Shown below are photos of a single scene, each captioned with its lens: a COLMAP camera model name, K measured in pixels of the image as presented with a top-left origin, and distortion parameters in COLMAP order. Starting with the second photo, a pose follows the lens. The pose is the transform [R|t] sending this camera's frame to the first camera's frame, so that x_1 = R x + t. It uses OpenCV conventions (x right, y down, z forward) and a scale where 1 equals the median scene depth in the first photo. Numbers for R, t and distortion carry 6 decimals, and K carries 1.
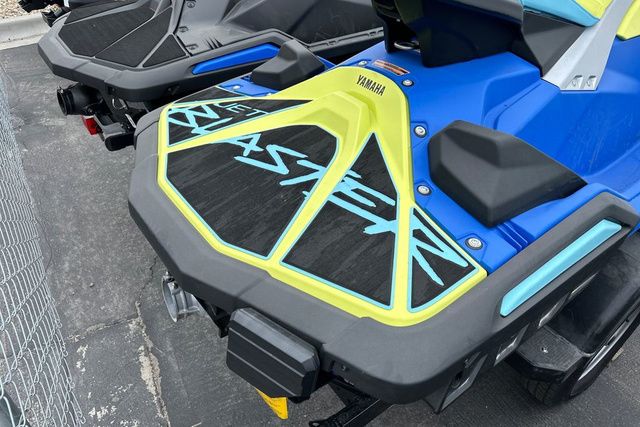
lens RADIAL K [[460.4, 0, 318.9], [0, 460.4, 207.7], [0, 0, 1]] dist [0.022648, -0.027854]
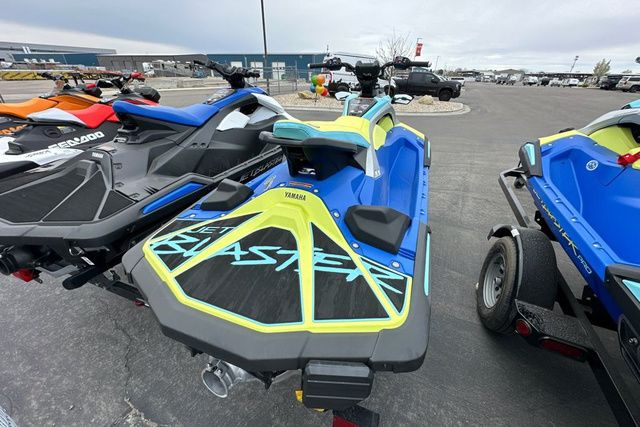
lens RADIAL K [[255.9, 0, 319.9], [0, 255.9, 213.1], [0, 0, 1]] dist [-0.000912, 0.000312]
pose [[0.841136, -0.249949, 0.479600, -0.284004], [0.311270, 0.948932, -0.051367, -0.126506], [-0.442269, 0.192492, 0.875982, 0.126782]]
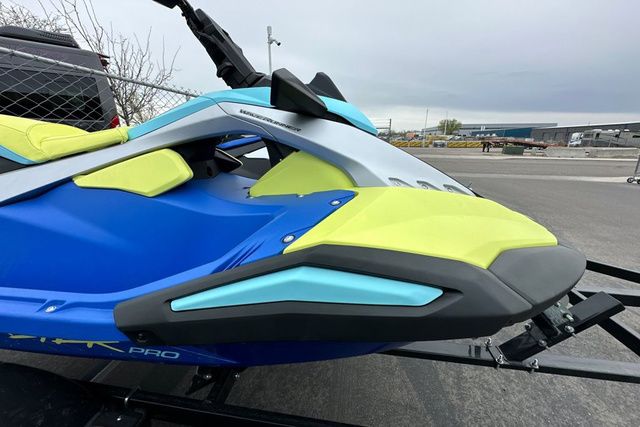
lens RADIAL K [[254.2, 0, 318.2], [0, 254.2, 213.9], [0, 0, 1]] dist [-0.008947, 0.000730]
pose [[0.718204, 0.191071, -0.669086, 1.860528], [-0.414625, 0.889725, -0.190985, -0.532301], [0.558811, 0.414586, 0.718227, 1.128232]]
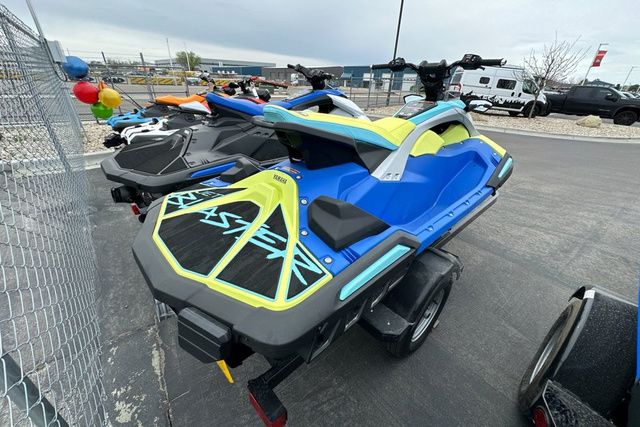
lens RADIAL K [[255.9, 0, 320.2], [0, 255.9, 213.6], [0, 0, 1]] dist [-0.000912, 0.000312]
pose [[0.991892, -0.031167, 0.123202, 0.140676], [0.050275, 0.986606, -0.155180, 0.037137], [-0.116715, 0.160116, 0.980174, -0.001246]]
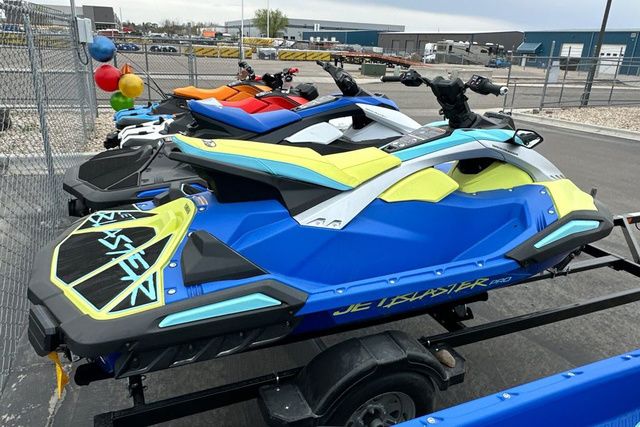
lens RADIAL K [[460.4, 0, 319.5], [0, 460.4, 213.6], [0, 0, 1]] dist [0.022648, -0.027854]
pose [[0.979241, 0.107058, -0.172119, 0.878468], [-0.152678, 0.948100, -0.278919, 0.150677], [0.133326, 0.299408, 0.944764, -0.536418]]
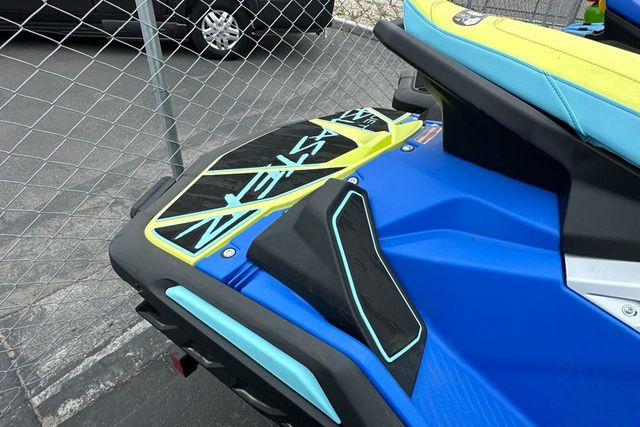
lens RADIAL K [[379.1, 0, 319.4], [0, 379.1, 211.9], [0, 0, 1]] dist [0.005638, -0.001166]
pose [[0.311103, 0.563647, -0.765191, 0.761559], [-0.600327, 0.740725, 0.301551, -0.287197], [0.736765, 0.365552, 0.568814, 0.460145]]
